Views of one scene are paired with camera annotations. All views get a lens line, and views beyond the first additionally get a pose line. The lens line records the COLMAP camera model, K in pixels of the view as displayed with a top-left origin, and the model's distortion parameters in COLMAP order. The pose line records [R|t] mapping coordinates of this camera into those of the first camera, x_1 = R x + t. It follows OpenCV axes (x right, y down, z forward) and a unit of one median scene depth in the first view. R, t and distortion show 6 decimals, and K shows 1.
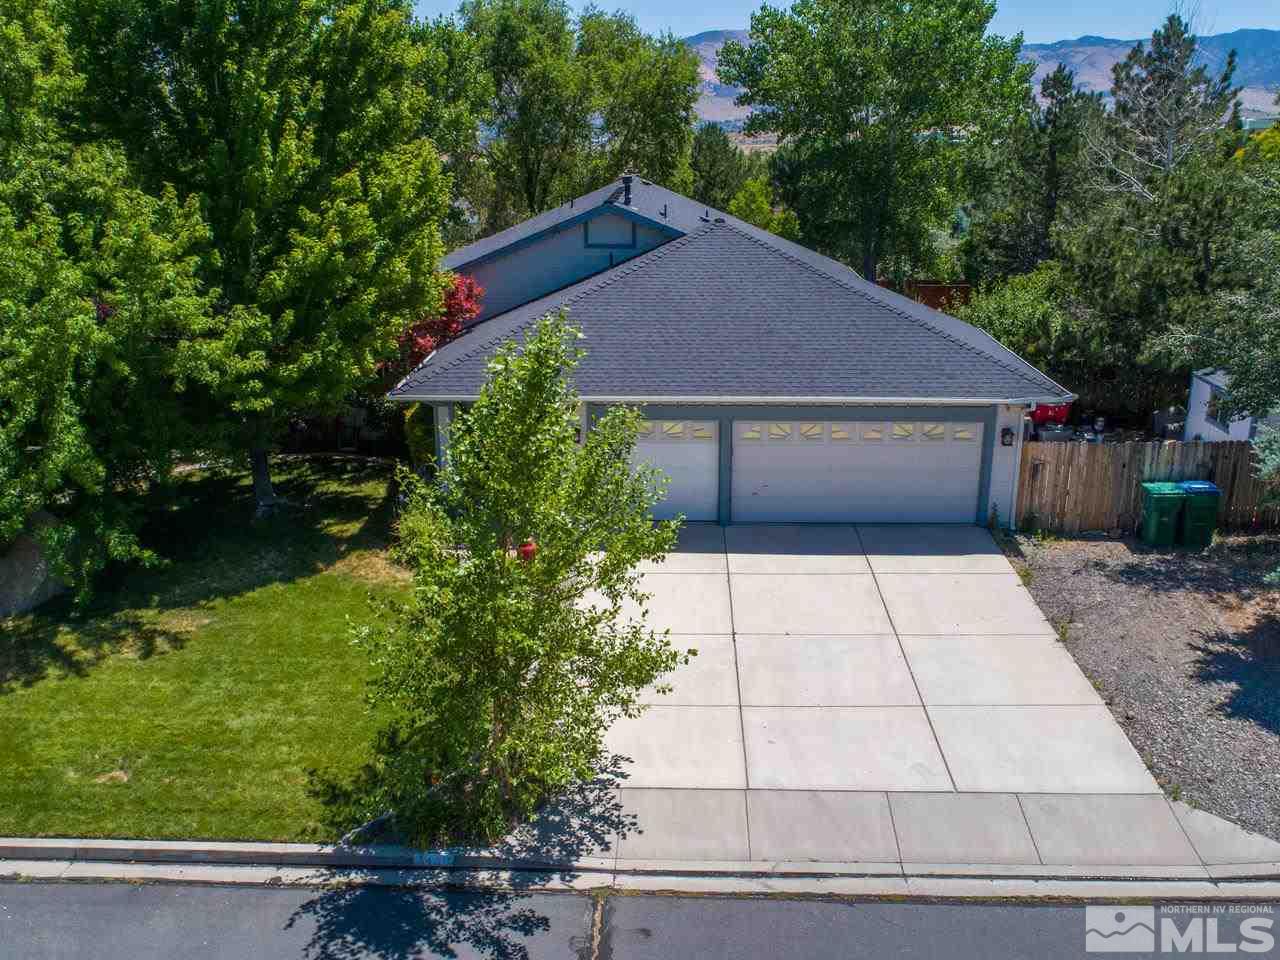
lens RADIAL K [[1152.5, 0, 640.0], [0, 1152.5, 480.0], [0, 0, 1]] dist [-0.002801, 0.000438]
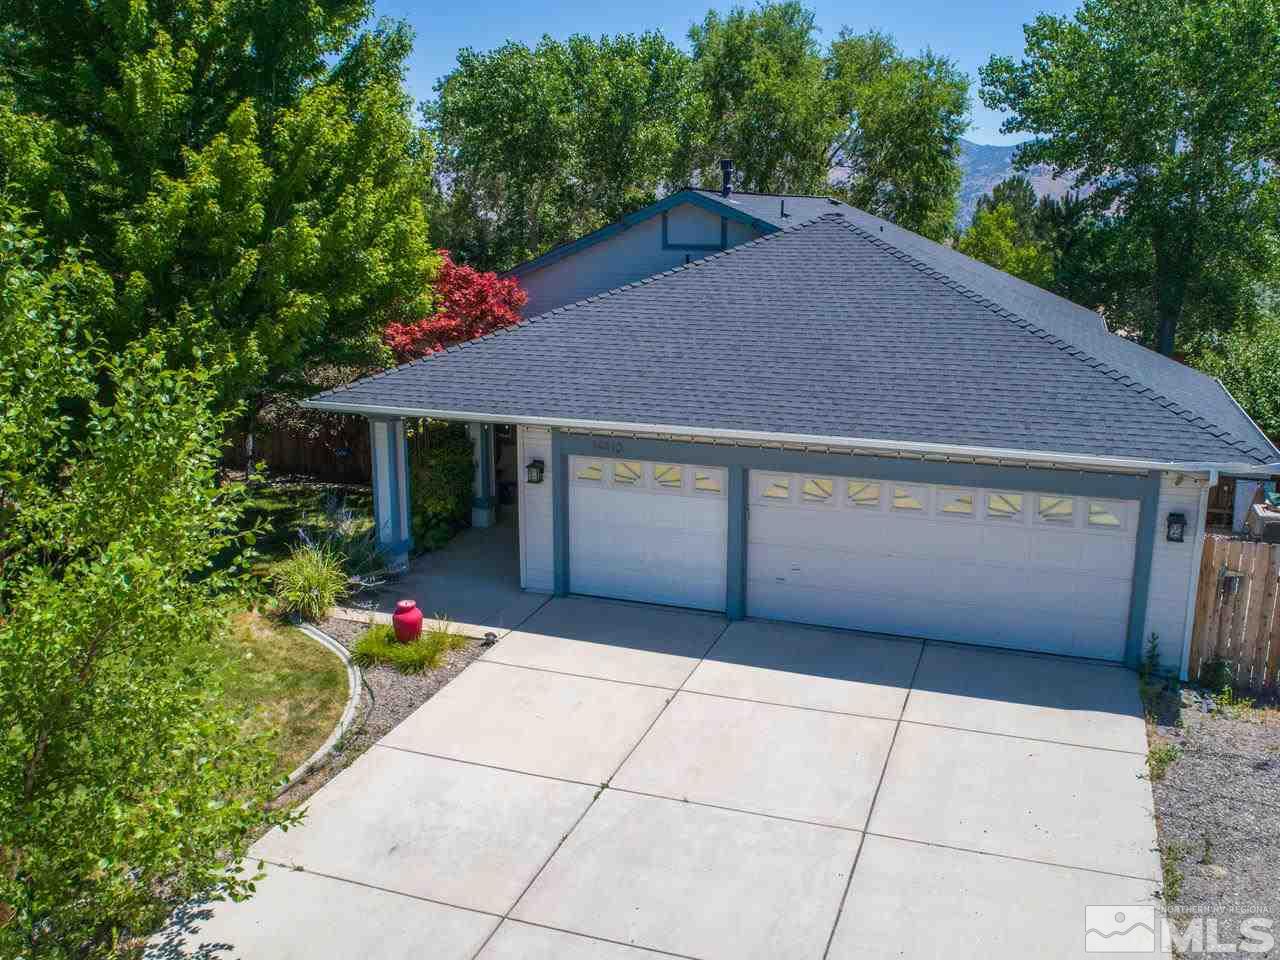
lens RADIAL K [[1152.5, 0, 640.0], [0, 1152.5, 480.0], [0, 0, 1]] dist [-0.002801, 0.000438]
pose [[0.950161, 0.078596, -0.301690, 0.227161], [-0.101511, 0.992961, -0.061022, 0.004017], [0.294771, 0.088605, 0.951451, 0.326271]]
